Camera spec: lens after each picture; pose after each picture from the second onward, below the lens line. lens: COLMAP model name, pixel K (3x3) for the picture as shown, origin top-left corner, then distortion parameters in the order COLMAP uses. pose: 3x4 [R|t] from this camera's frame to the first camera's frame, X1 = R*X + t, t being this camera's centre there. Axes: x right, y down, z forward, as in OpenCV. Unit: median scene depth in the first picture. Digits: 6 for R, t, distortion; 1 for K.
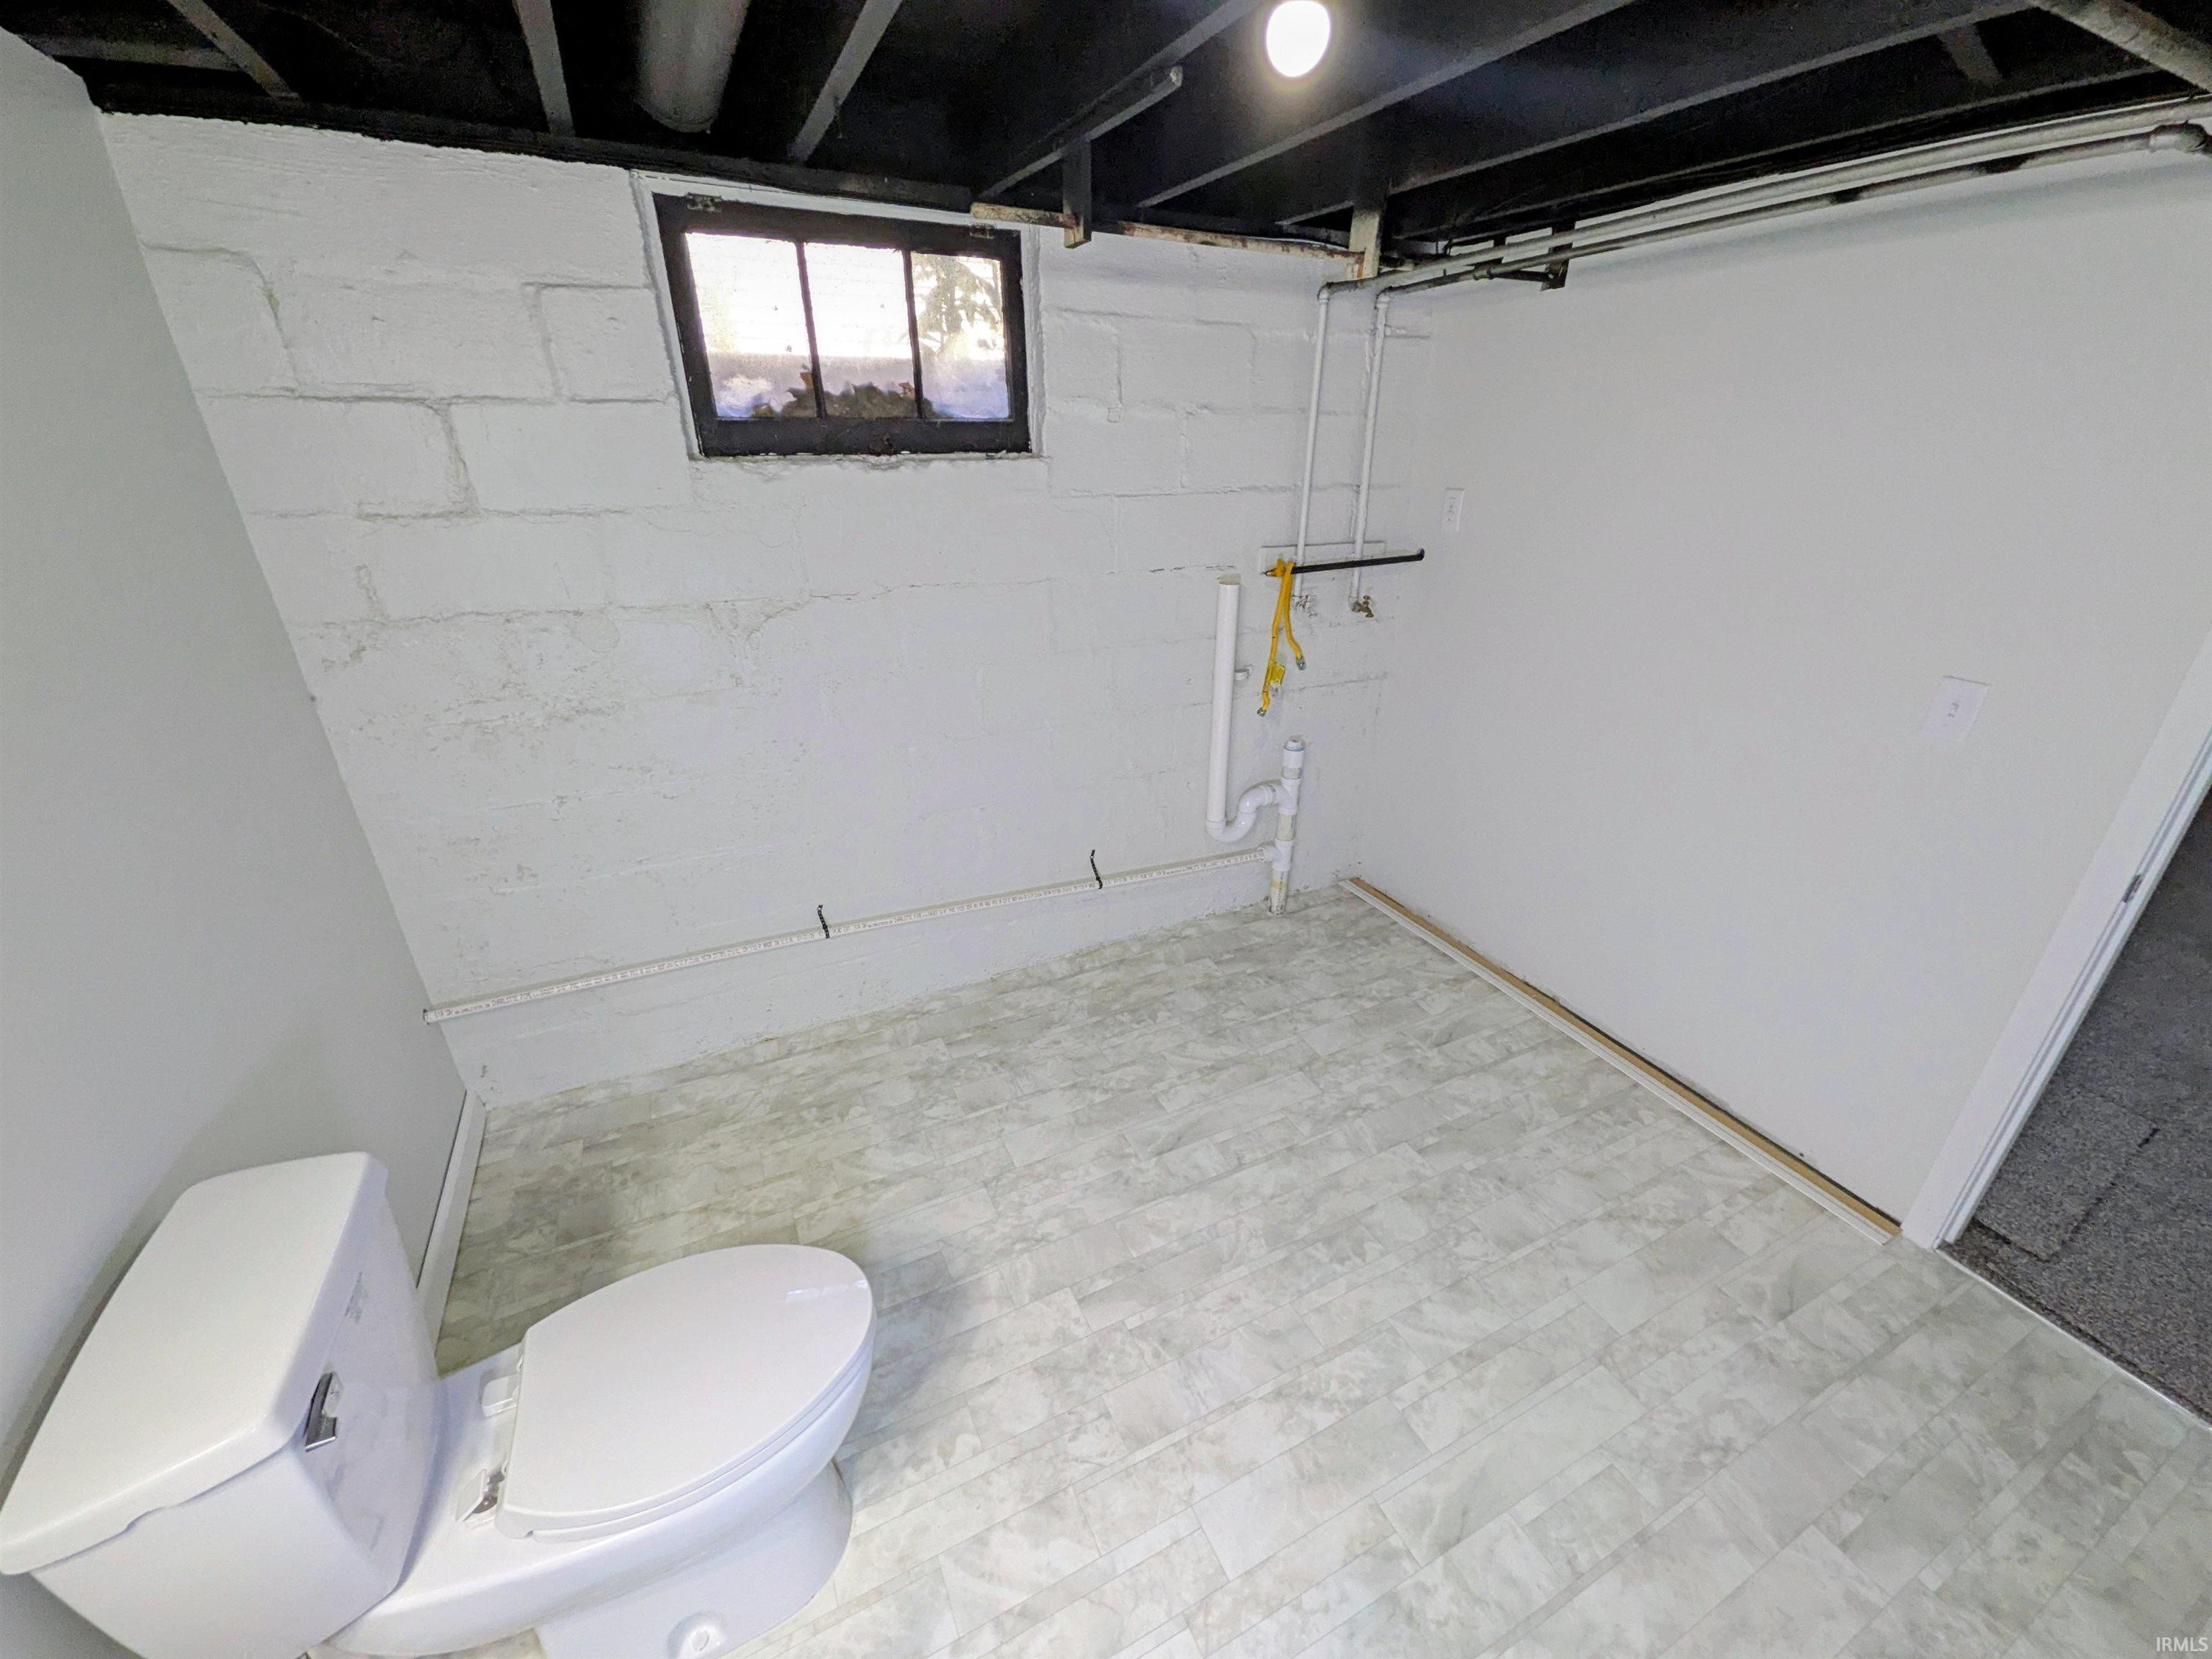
lens RADIAL K [[873.1, 0, 1113.8], [0, 873.1, 825.9], [0, 0, 1]] dist [0.005524, 0.000500]
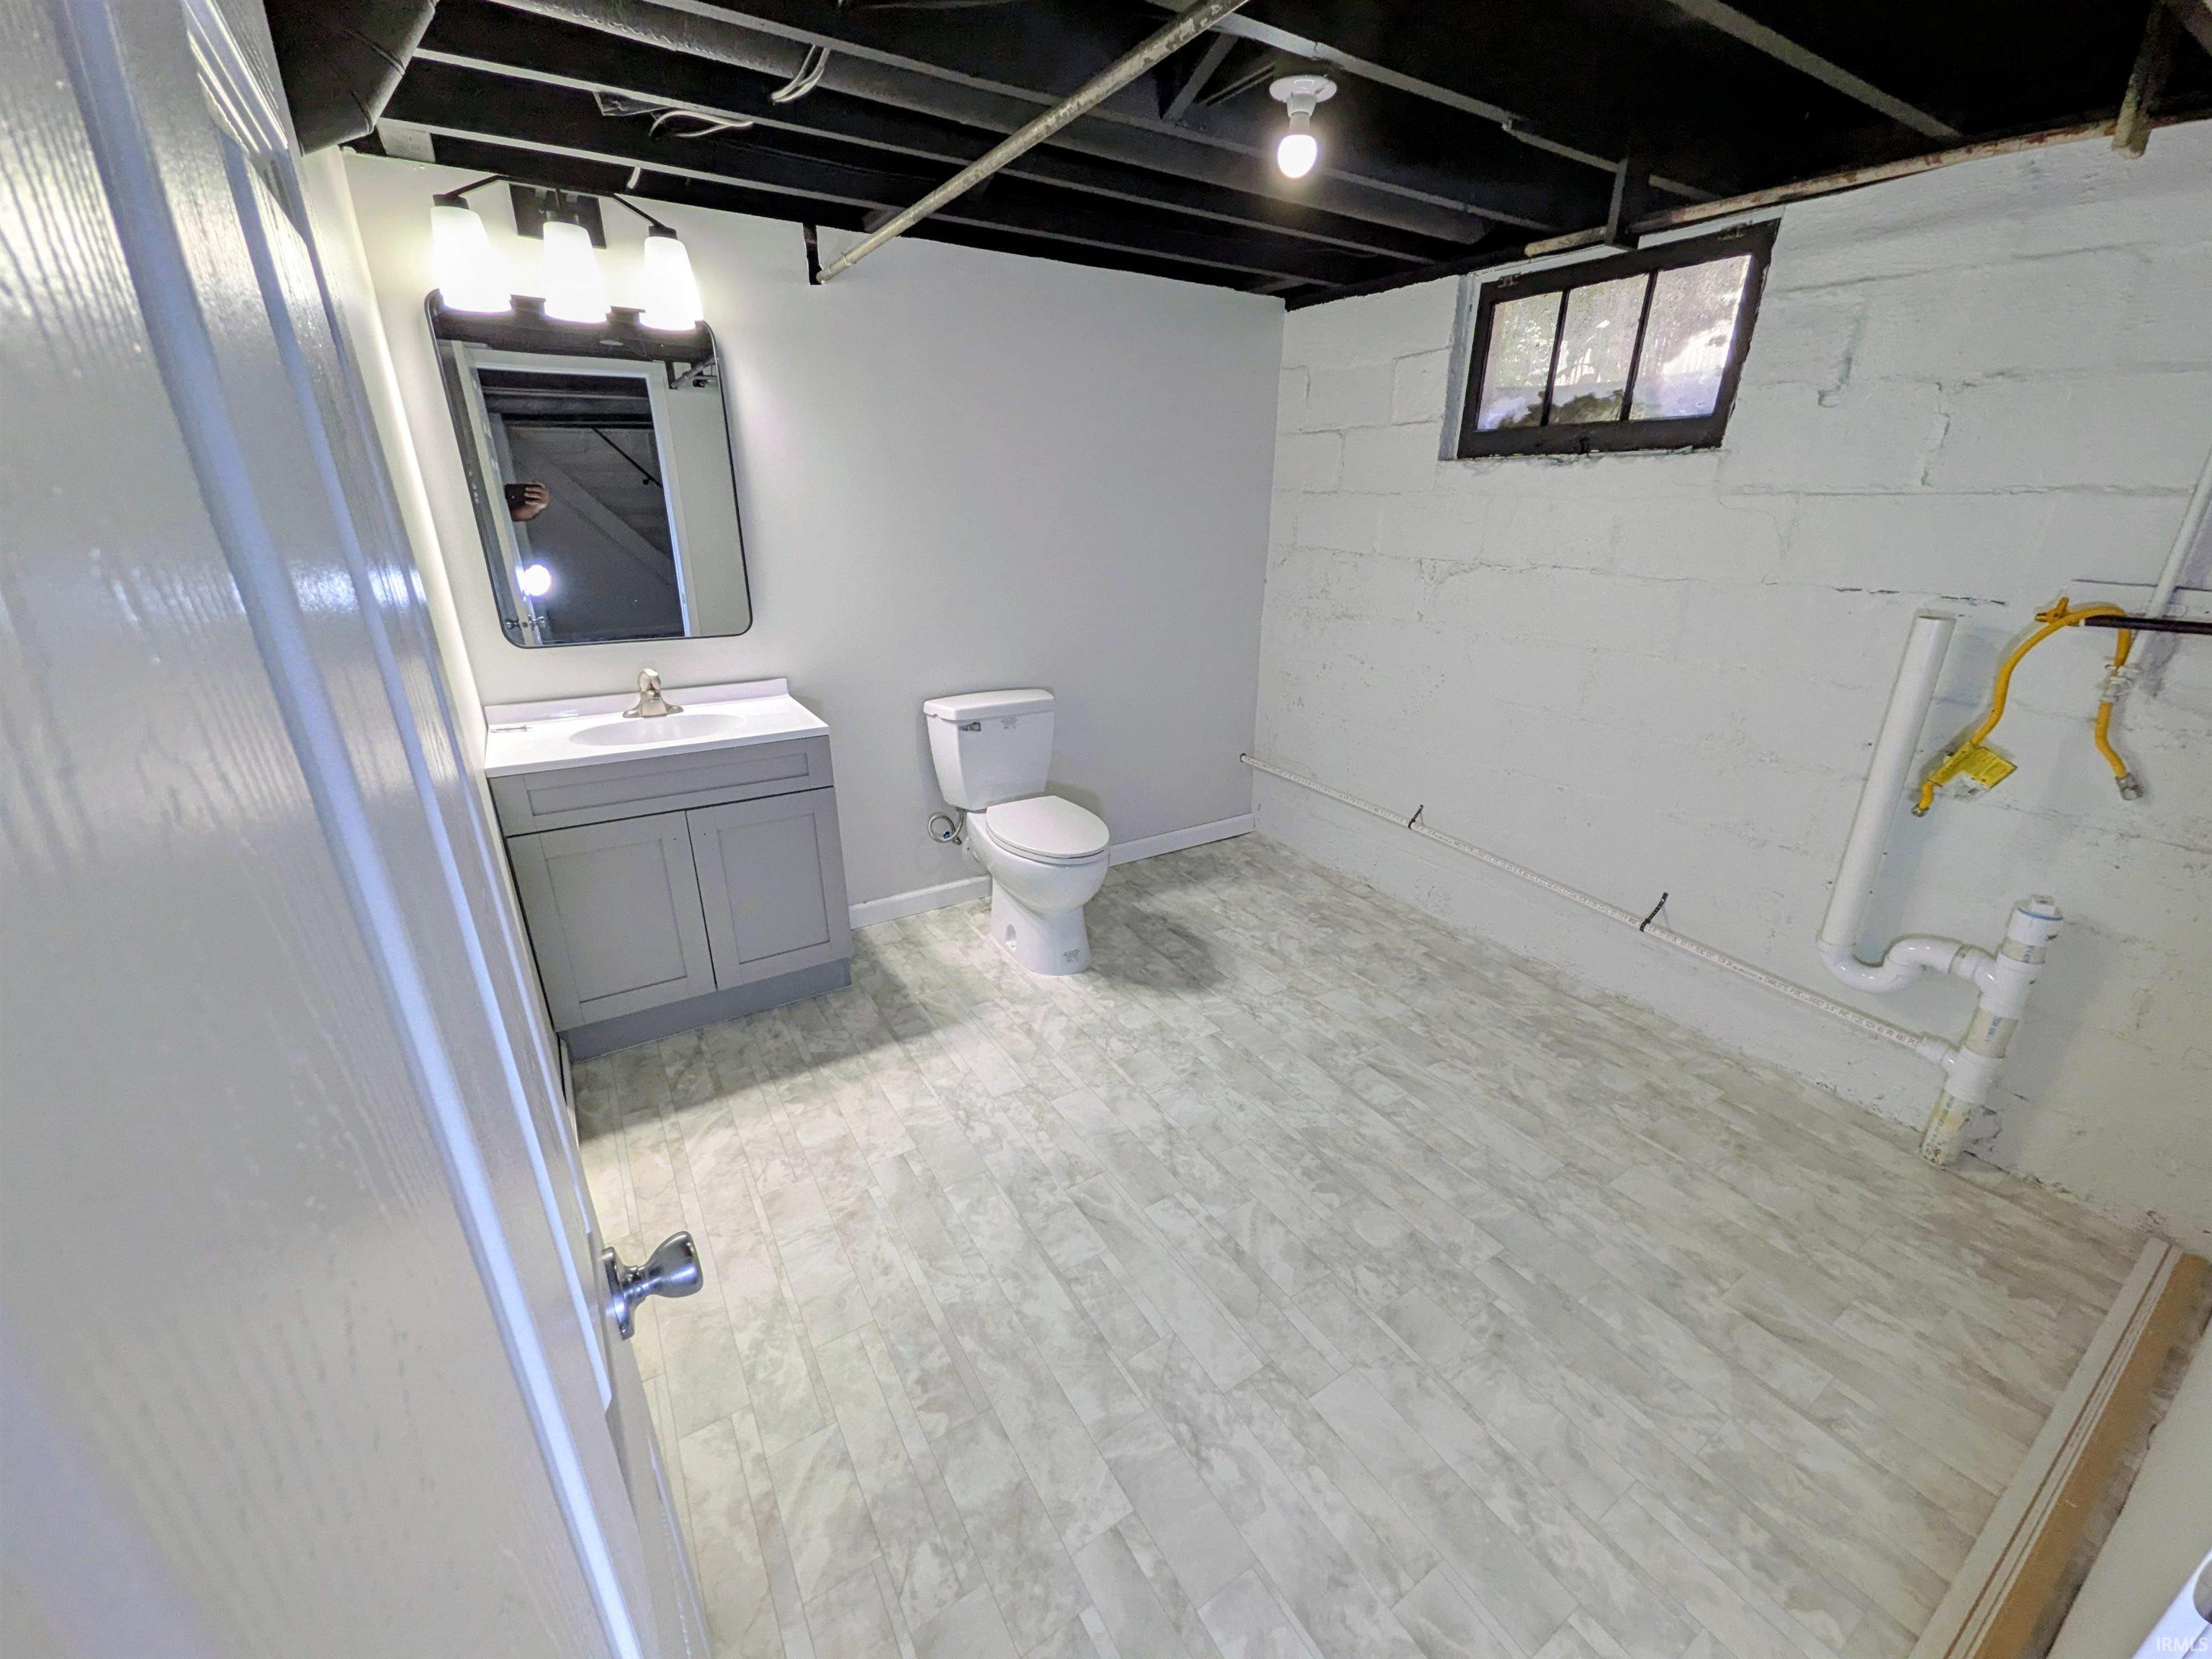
lens RADIAL K [[873.1, 0, 1113.8], [0, 873.1, 825.9], [0, 0, 1]] dist [0.005524, 0.000500]
pose [[0.109958, 0.353661, -0.928888, 0.921474], [-0.413869, 0.865974, 0.280716, -0.062836], [0.903671, 0.353571, 0.241590, 0.324893]]
